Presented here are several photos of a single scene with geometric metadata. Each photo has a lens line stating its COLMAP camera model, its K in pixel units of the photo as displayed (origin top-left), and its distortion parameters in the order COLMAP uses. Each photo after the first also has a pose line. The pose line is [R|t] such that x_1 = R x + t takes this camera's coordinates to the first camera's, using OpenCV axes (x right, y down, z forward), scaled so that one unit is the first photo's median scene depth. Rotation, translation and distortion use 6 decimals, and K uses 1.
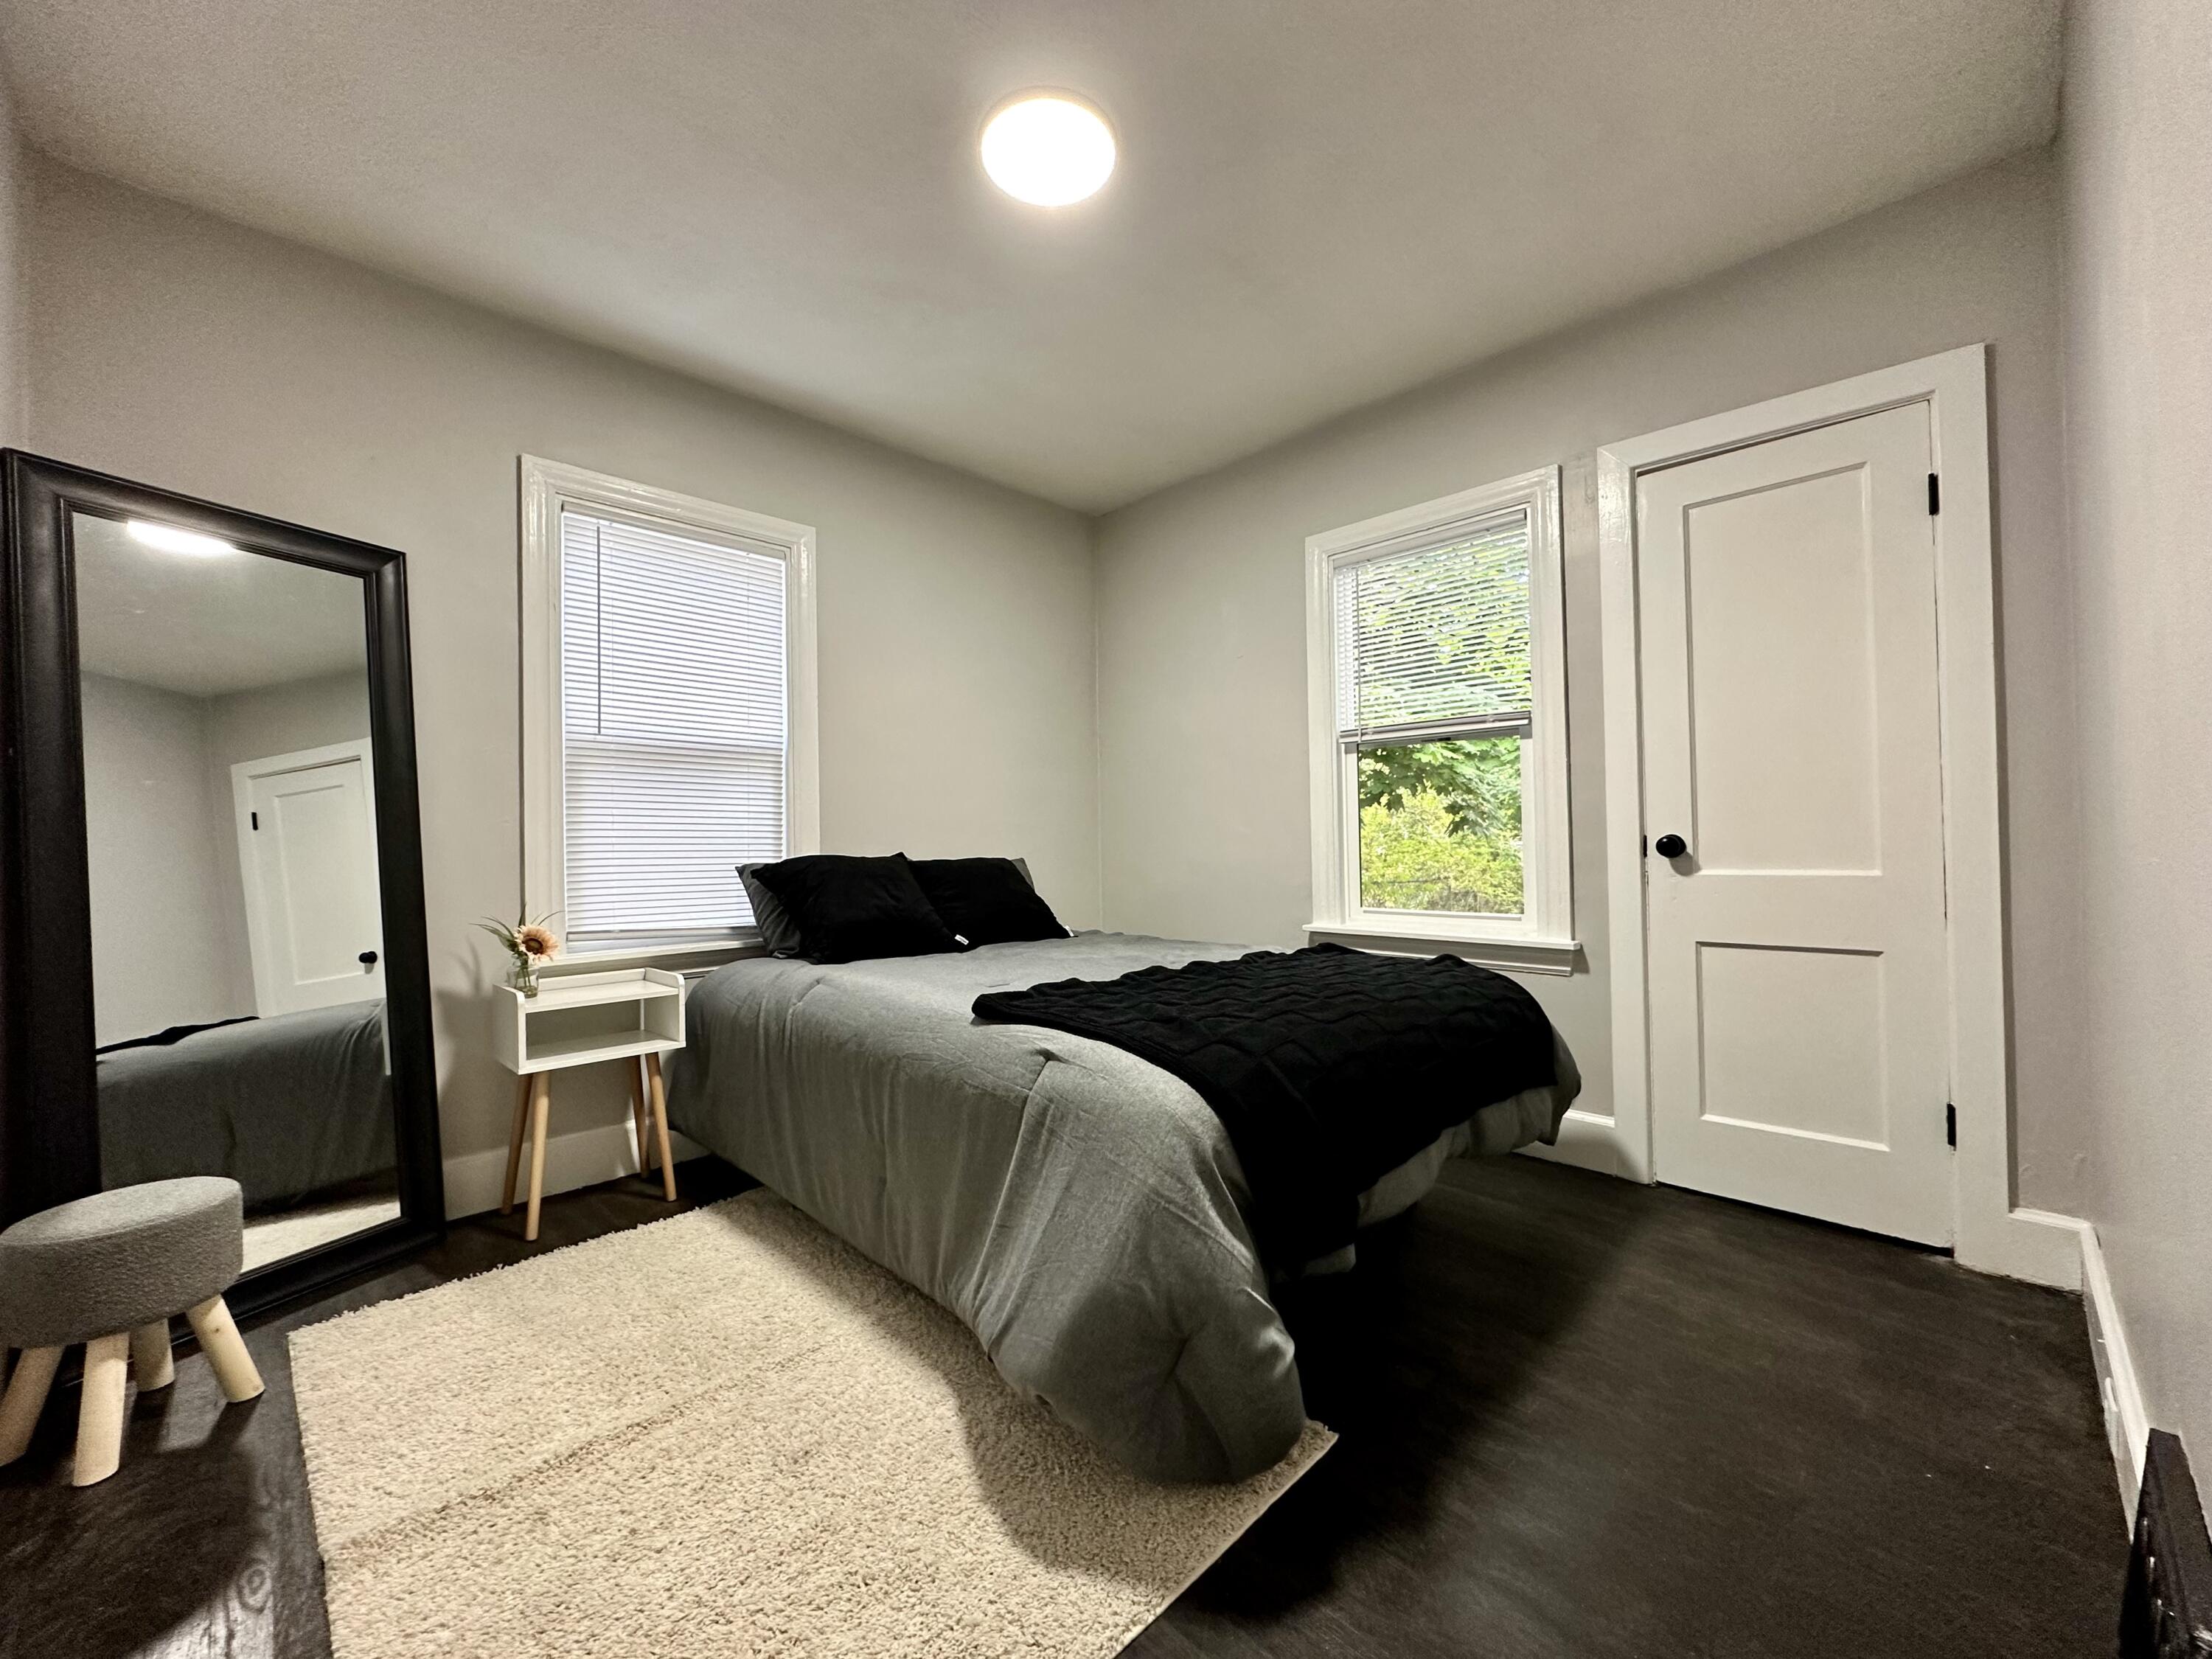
lens RADIAL K [[882.5, 0, 1107.8], [0, 882.5, 829.1], [0, 0, 1]] dist [-0.000705, 0.000414]
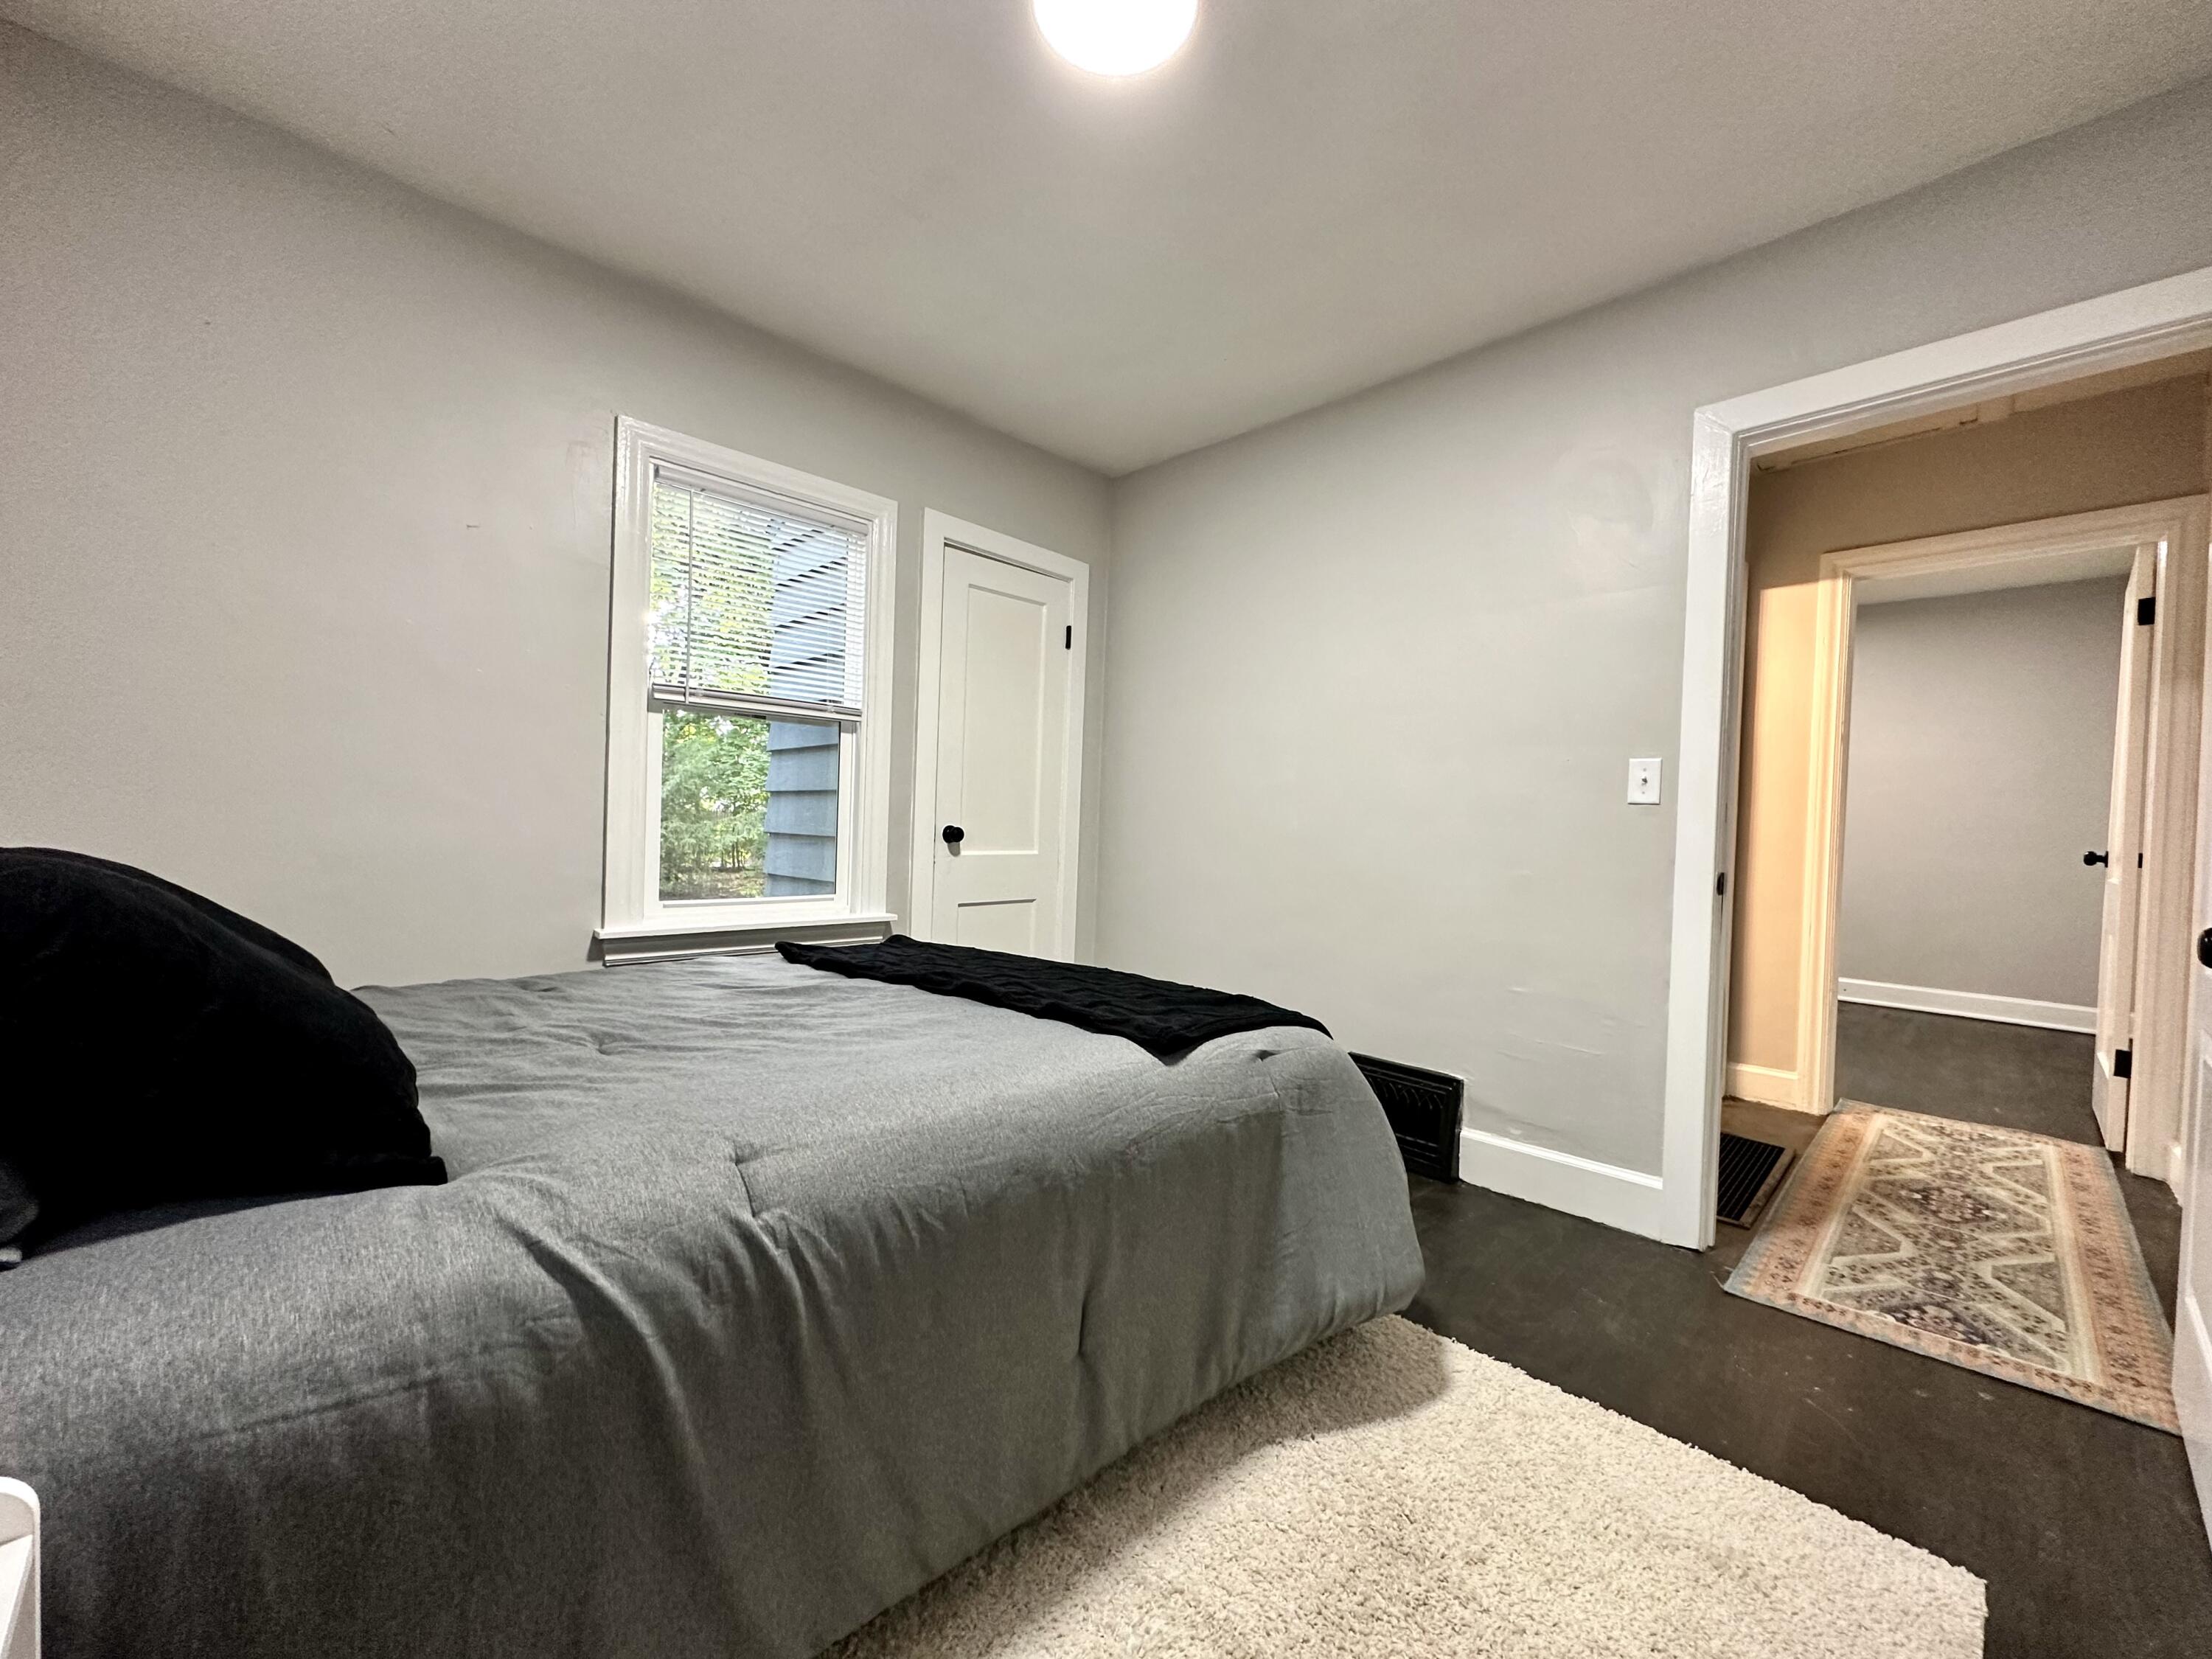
lens RADIAL K [[882.5, 0, 1107.8], [0, 882.5, 829.1], [0, 0, 1]] dist [-0.000705, 0.000414]
pose [[0.004813, 0.003819, 0.999981, -0.821771], [-0.047925, 0.998844, -0.003584, 0.006070], [-0.998839, -0.047907, 0.004991, 0.894751]]
